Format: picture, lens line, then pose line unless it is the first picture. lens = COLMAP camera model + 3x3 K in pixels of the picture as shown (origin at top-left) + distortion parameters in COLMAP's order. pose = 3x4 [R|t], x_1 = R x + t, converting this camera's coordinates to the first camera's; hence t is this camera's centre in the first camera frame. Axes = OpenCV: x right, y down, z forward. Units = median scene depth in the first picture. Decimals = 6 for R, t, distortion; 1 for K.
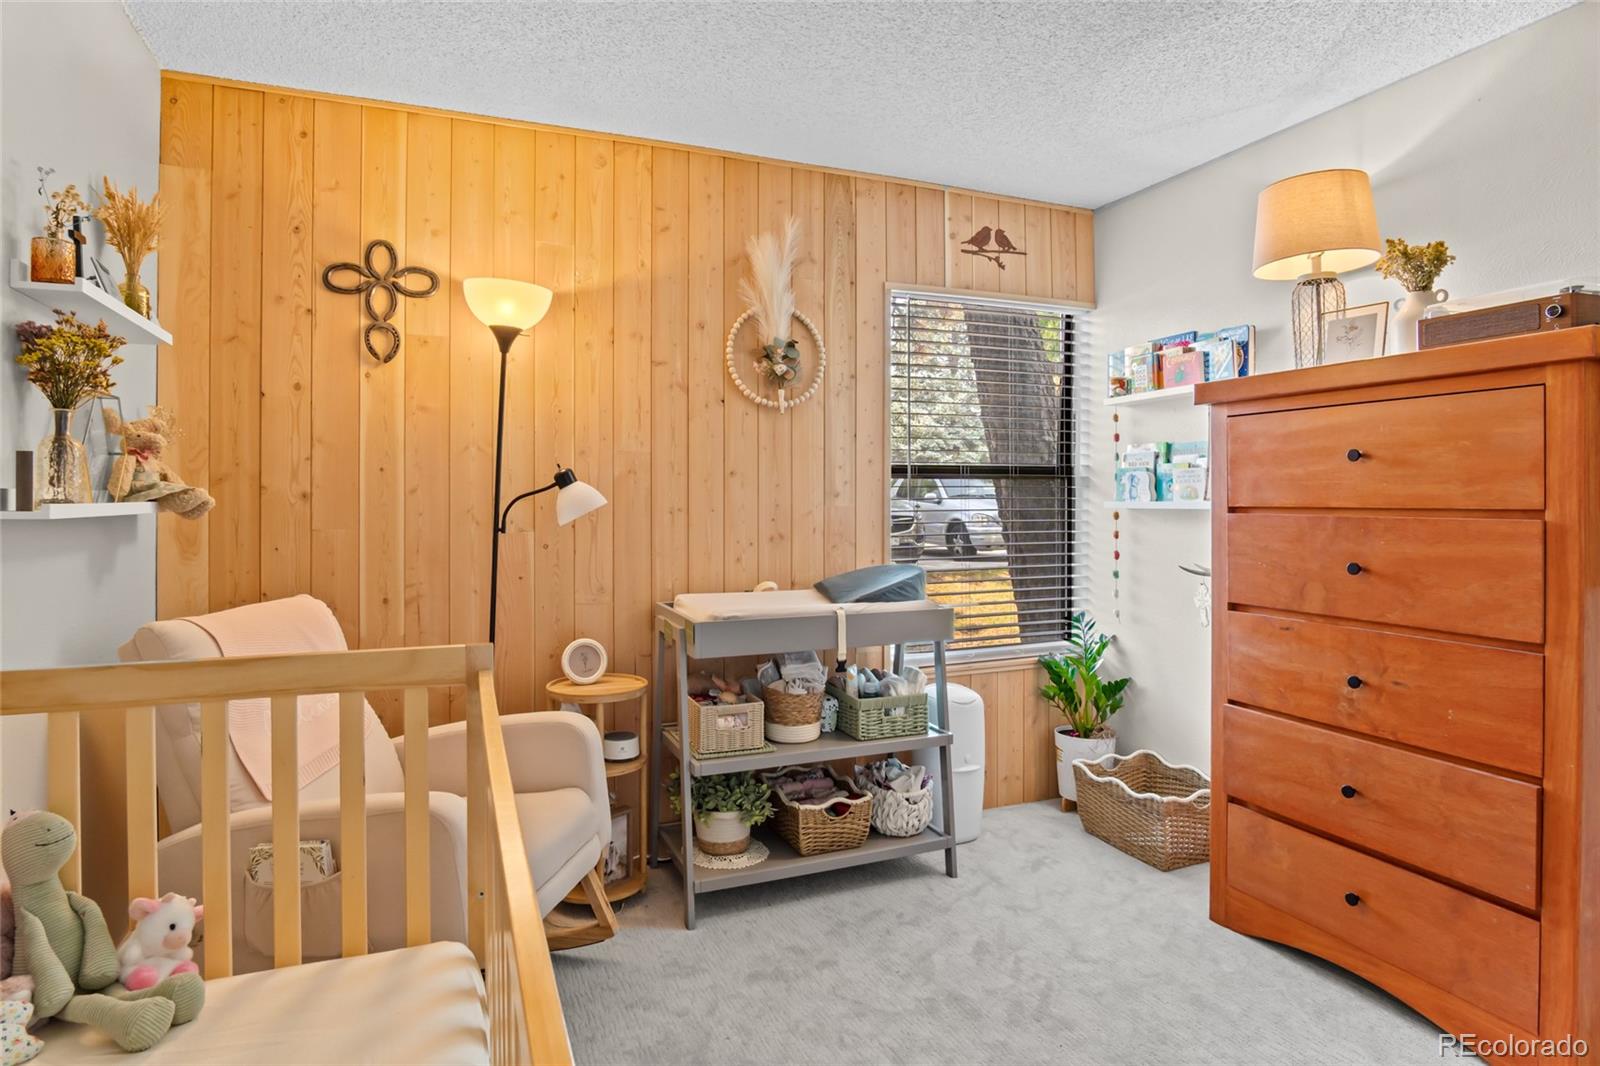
lens RADIAL K [[871.4, 0, 792.3], [0, 871.4, 500.8], [0, 0, 1]] dist [-0.030899, 0.000032]
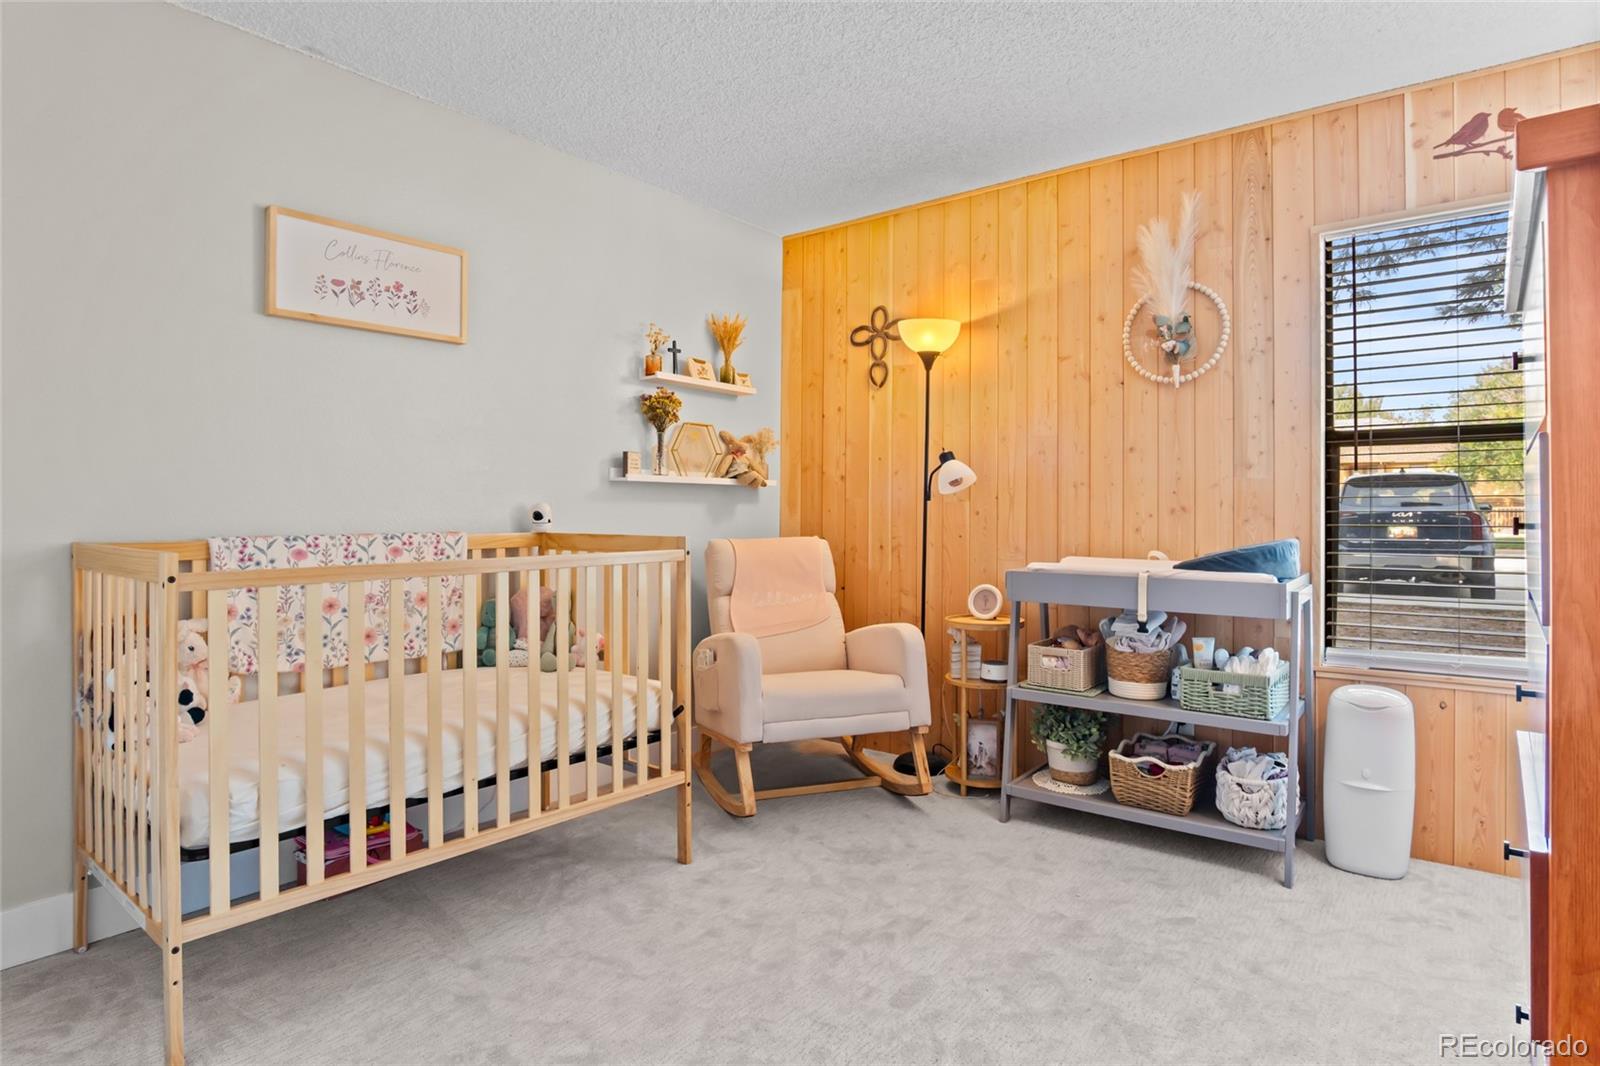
lens RADIAL K [[879.6, 0, 801.7], [0, 879.6, 501.0], [0, 0, 1]] dist [-0.024337, 0.001732]
pose [[0.495852, -0.007218, -0.868377, 0.744050], [-0.005545, 0.999919, -0.011477, 0.052354], [0.868390, 0.010506, 0.495771, 0.122782]]
